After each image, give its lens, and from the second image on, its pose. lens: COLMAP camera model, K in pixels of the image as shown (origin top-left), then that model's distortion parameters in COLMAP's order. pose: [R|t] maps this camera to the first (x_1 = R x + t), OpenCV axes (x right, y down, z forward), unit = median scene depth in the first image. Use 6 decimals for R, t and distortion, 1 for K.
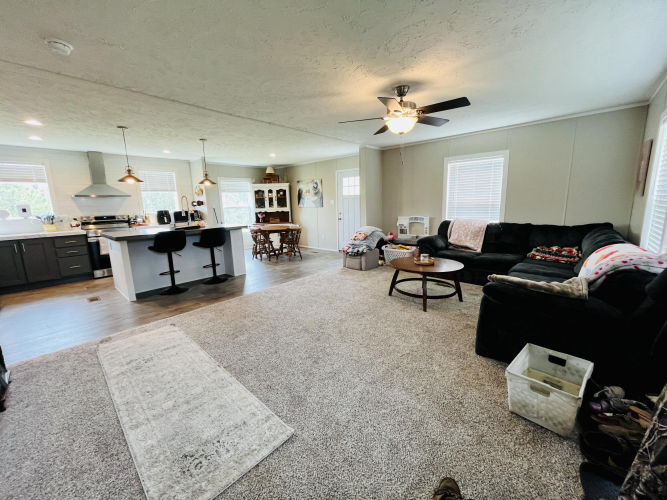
lens RADIAL K [[270.3, 0, 333.5], [0, 270.3, 250.0], [0, 0, 1]] dist [-0.001139, -0.000253]
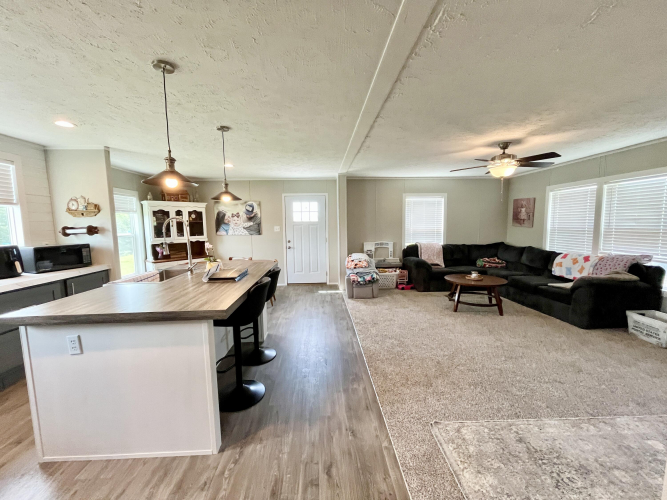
lens RADIAL K [[270.3, 0, 333.5], [0, 270.3, 250.0], [0, 0, 1]] dist [-0.001139, -0.000253]
pose [[0.705460, -0.053582, 0.706721, -0.495149], [0.119348, 0.991880, -0.043933, -0.052217], [-0.698629, 0.115339, 0.706127, 0.280651]]
